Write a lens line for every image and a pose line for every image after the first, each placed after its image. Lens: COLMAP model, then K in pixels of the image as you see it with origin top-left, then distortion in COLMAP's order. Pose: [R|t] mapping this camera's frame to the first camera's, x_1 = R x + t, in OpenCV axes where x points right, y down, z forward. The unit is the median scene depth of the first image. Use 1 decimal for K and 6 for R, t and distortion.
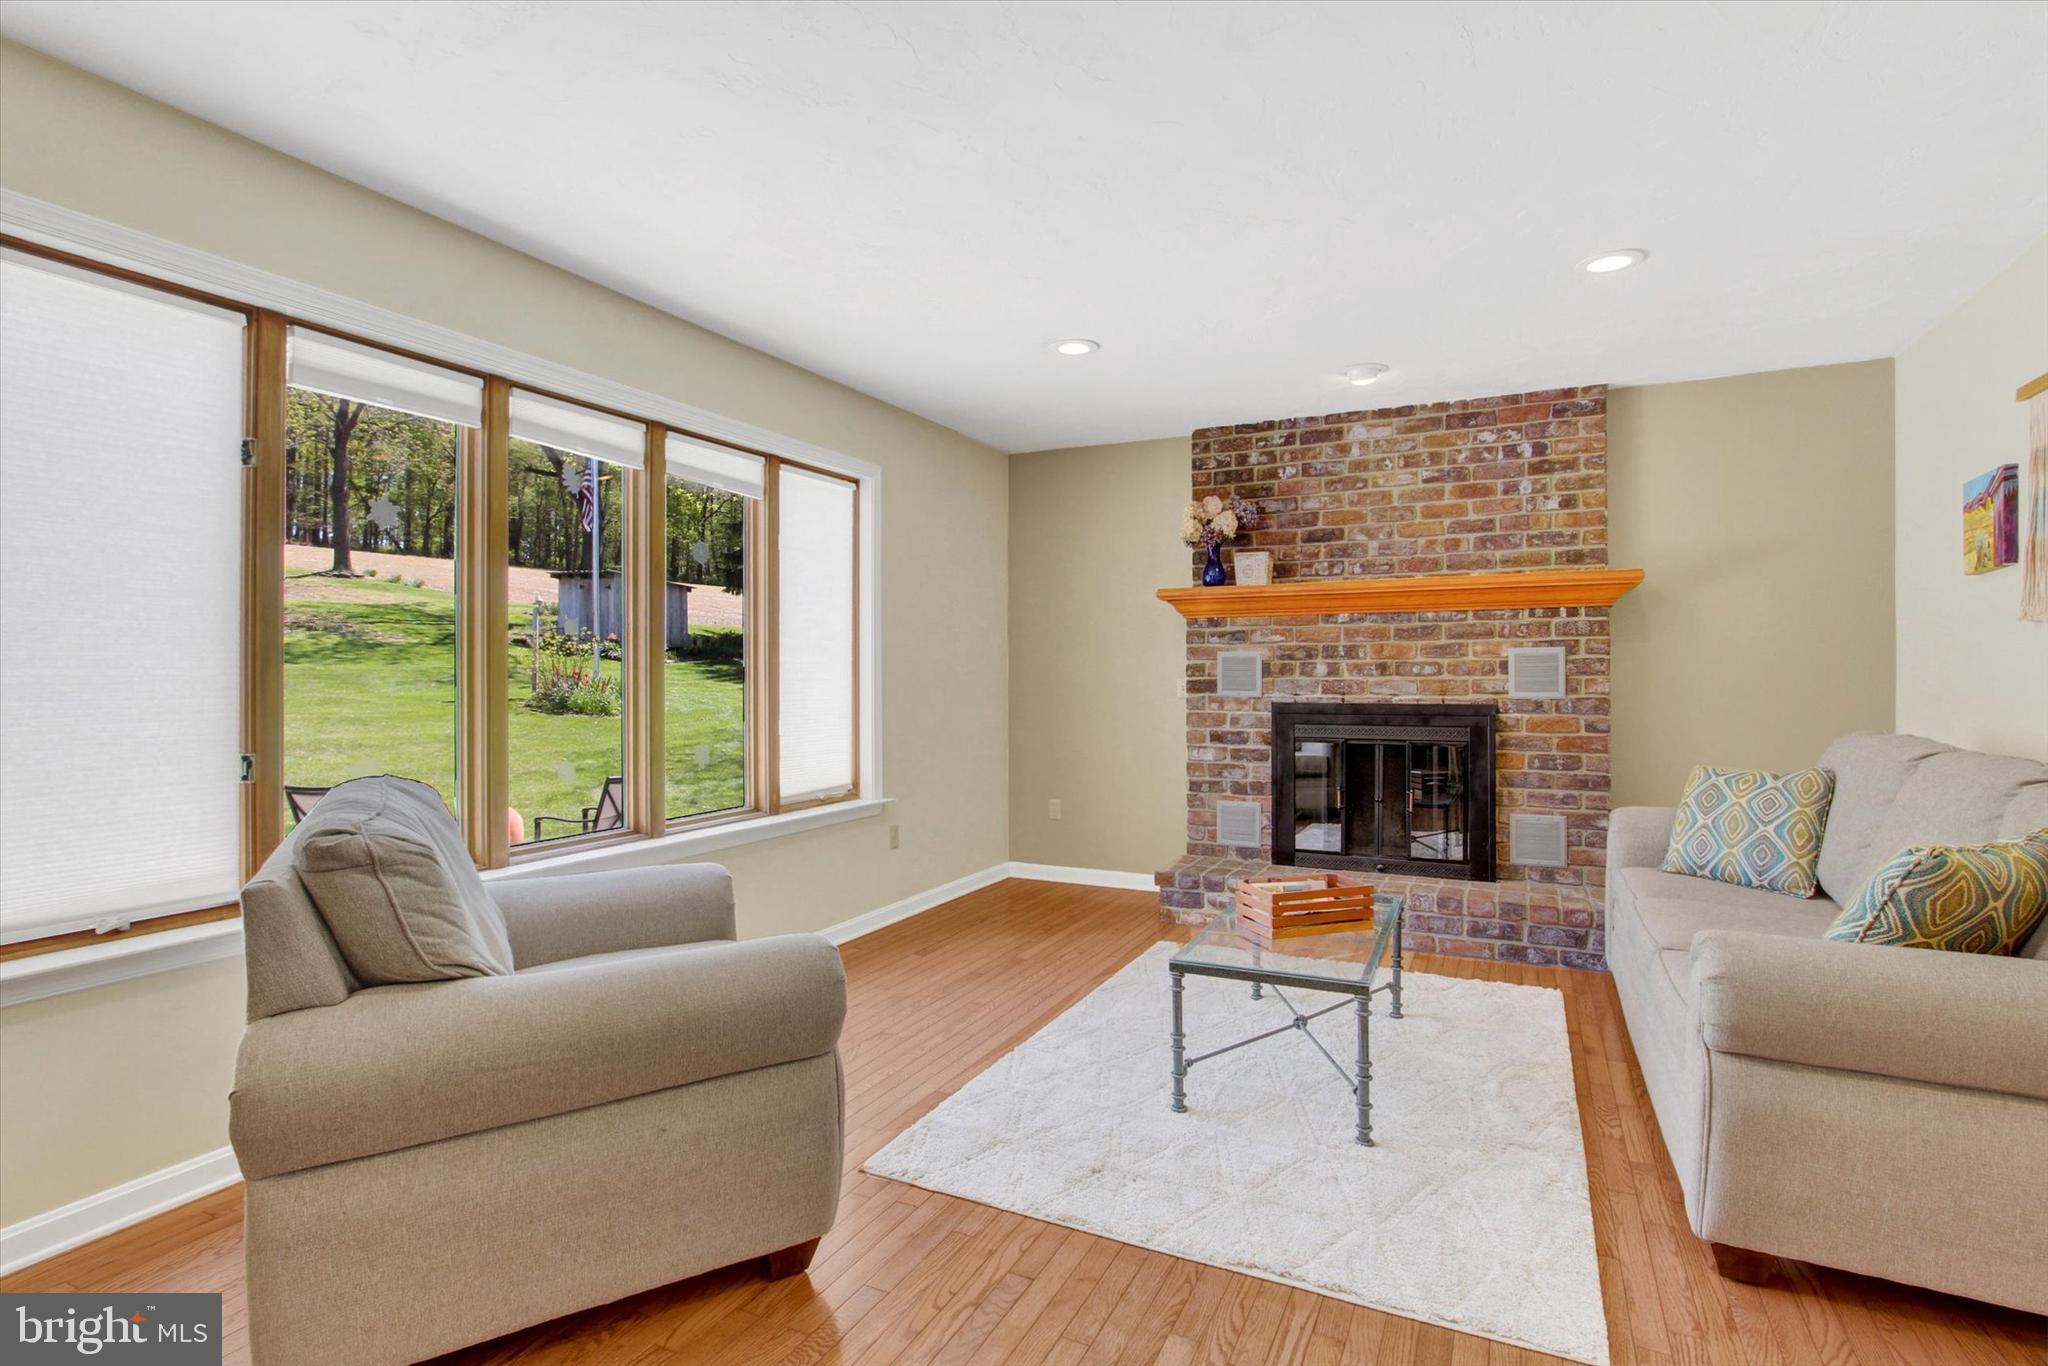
lens RADIAL K [[1000.6, 0, 1041.4], [0, 1000.6, 673.3], [0, 0, 1]] dist [0.002666, 0.000435]
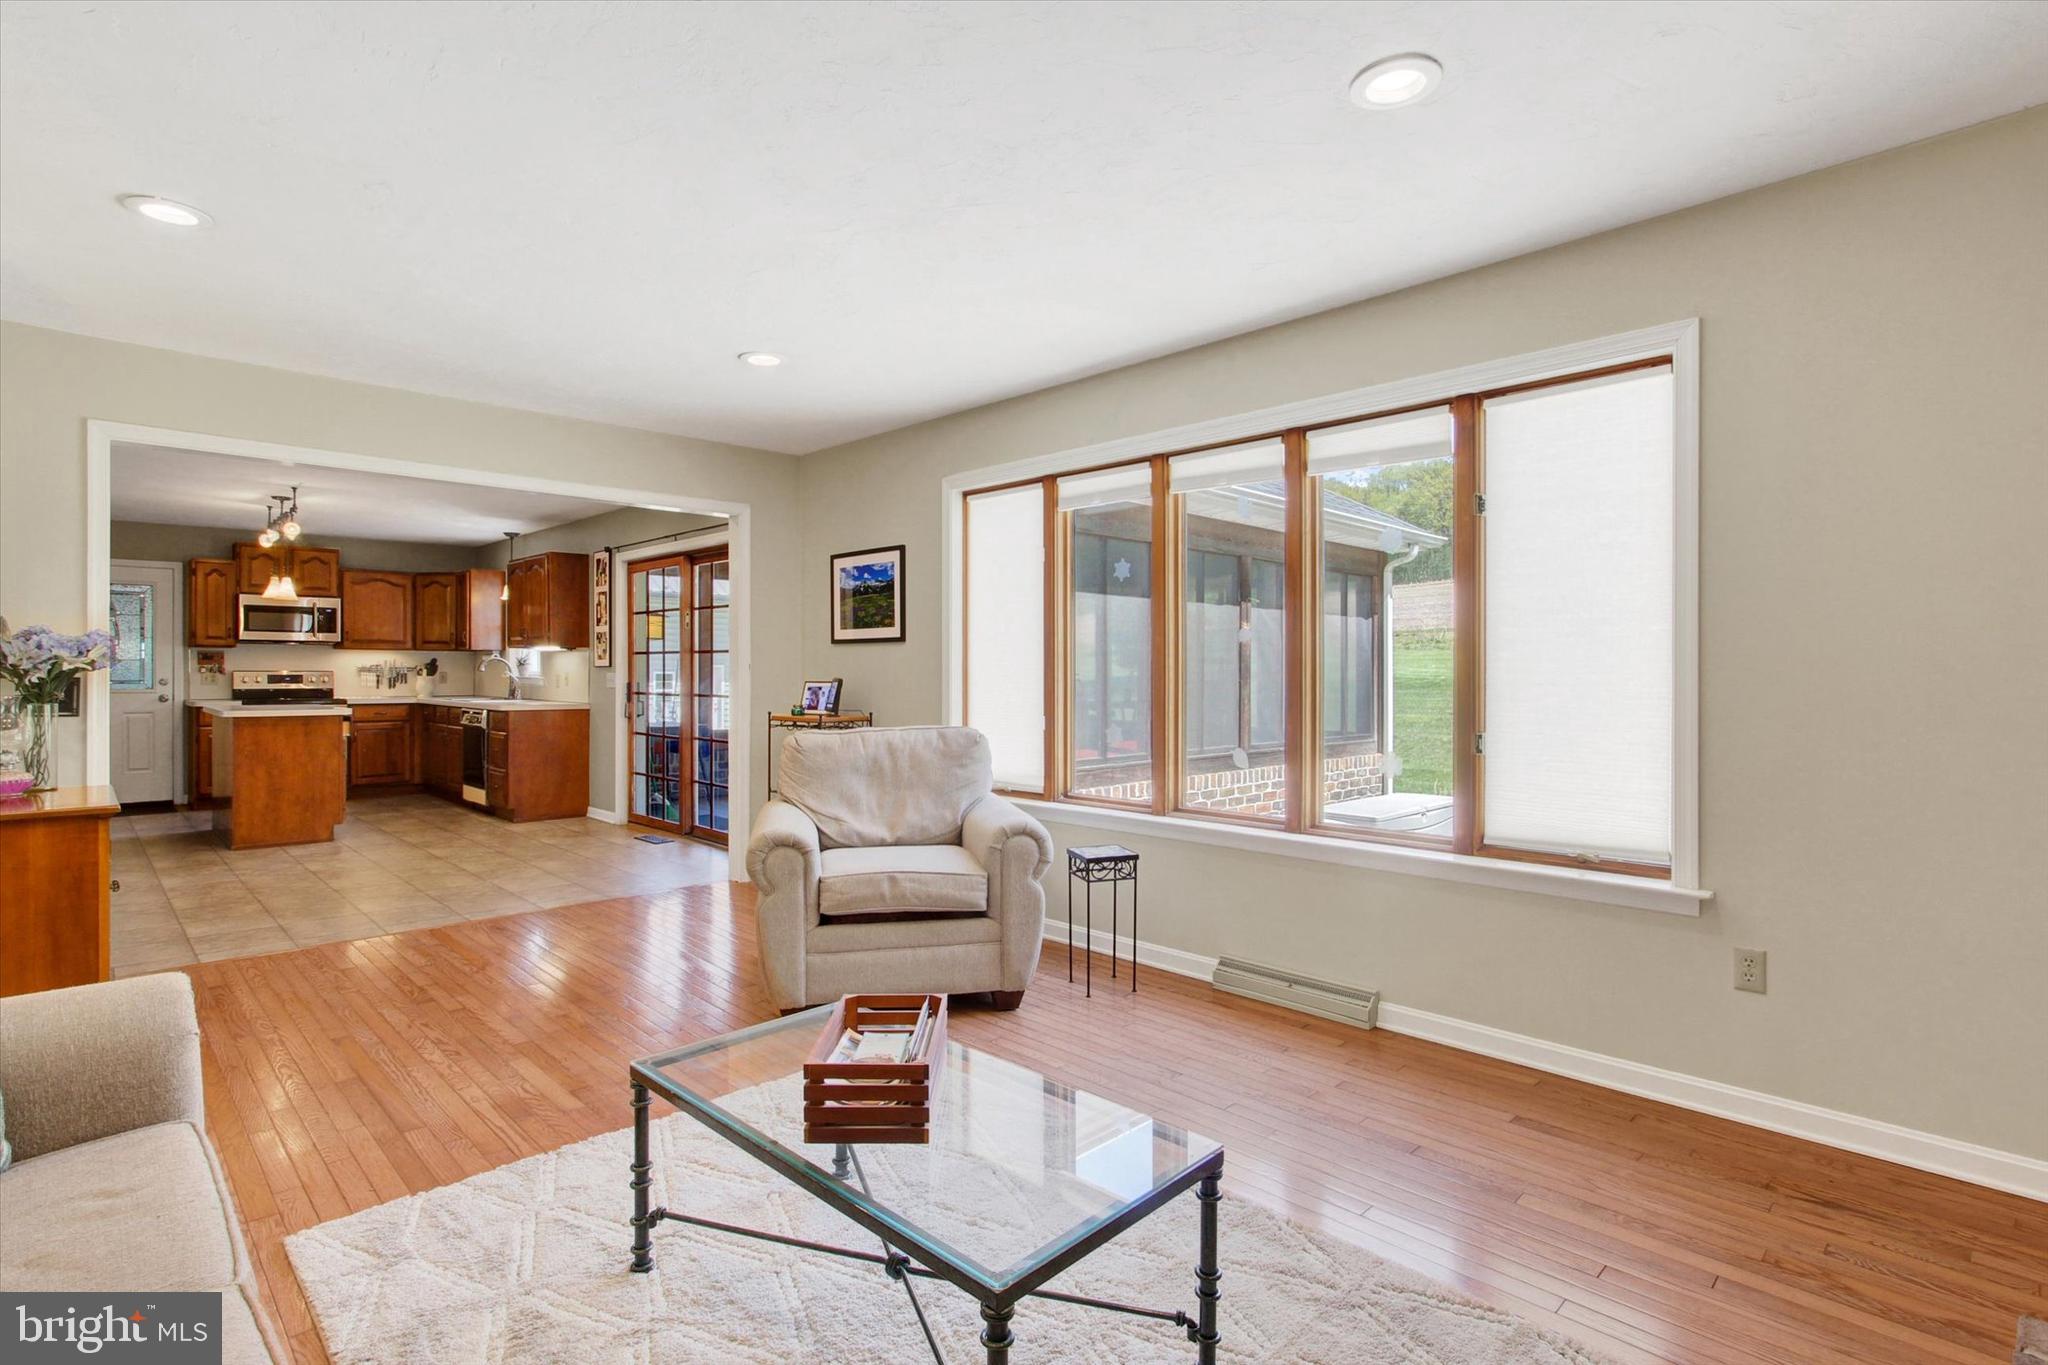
lens RADIAL K [[992.5, 0, 1010.8], [0, 992.5, 677.5], [0, 0, 1]] dist [-0.001556, 0.000374]
pose [[-0.320268, 0.007763, -0.947295, 0.539842], [0.002553, 0.999970, 0.007331, -0.004310], [0.947323, -0.000070, -0.320278, 0.847986]]
